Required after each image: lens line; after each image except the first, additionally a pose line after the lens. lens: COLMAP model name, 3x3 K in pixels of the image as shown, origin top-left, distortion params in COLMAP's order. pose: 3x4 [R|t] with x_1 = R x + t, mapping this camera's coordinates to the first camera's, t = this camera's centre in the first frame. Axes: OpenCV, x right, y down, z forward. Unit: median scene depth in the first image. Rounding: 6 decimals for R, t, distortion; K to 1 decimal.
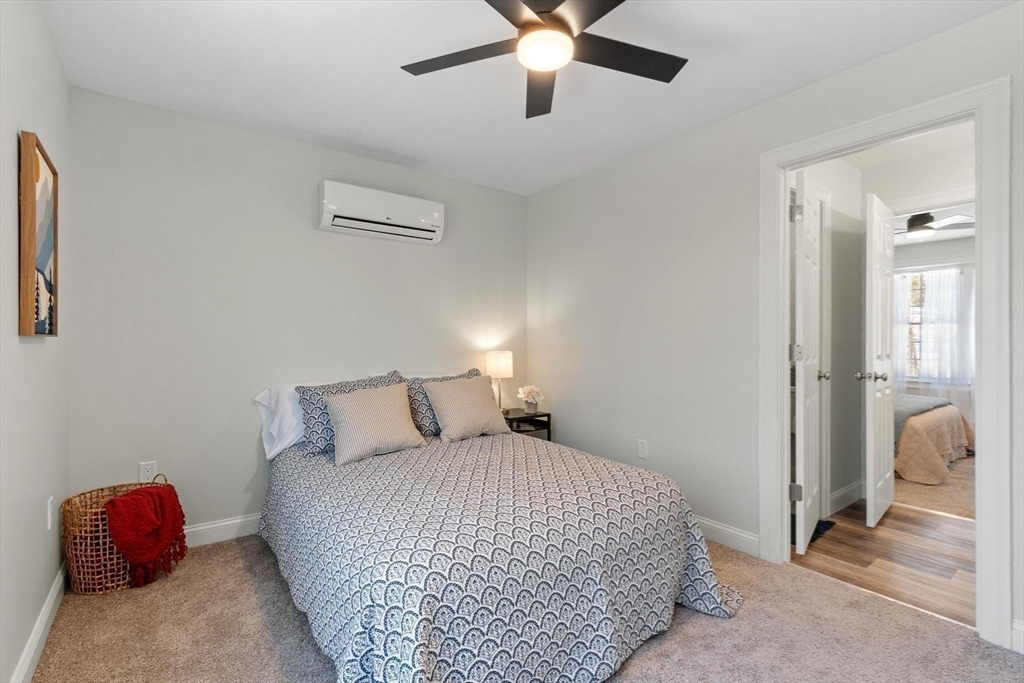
lens RADIAL K [[468.6, 0, 512.0], [0, 468.6, 341.5], [0, 0, 1]] dist [0.000619, 0.000183]
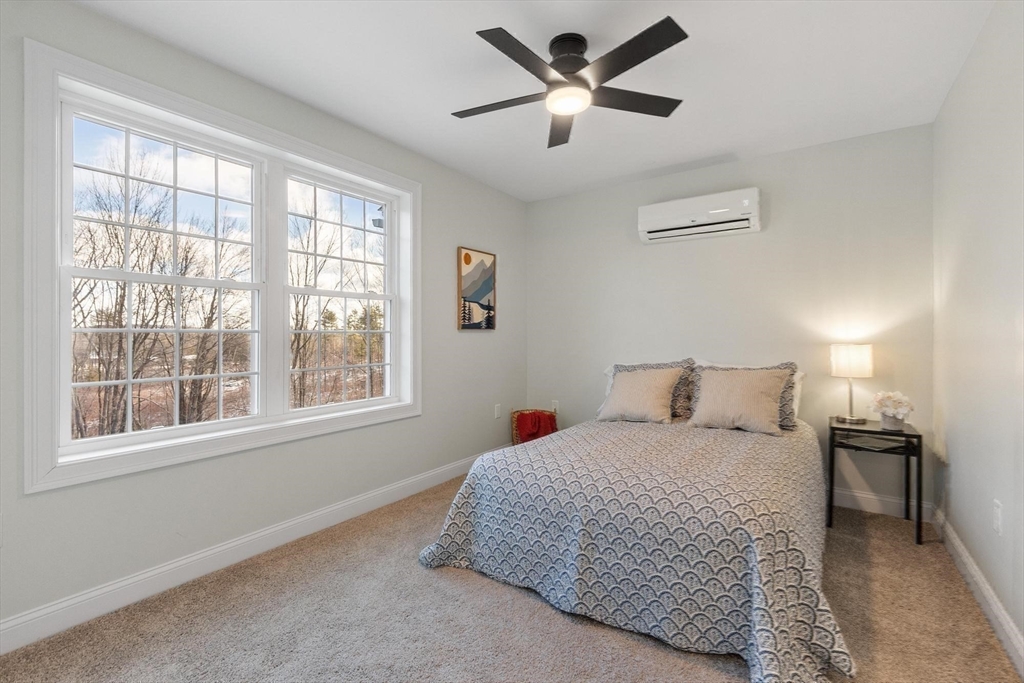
lens RADIAL K [[460.5, 0, 512.0], [0, 460.5, 338.3], [0, 0, 1]] dist [0.001811, 0.000279]
pose [[0.326860, 0.006751, -0.945048, 0.675626], [-0.000556, 0.999976, 0.006952, 0.008541], [0.945072, -0.001747, 0.326856, 0.256040]]
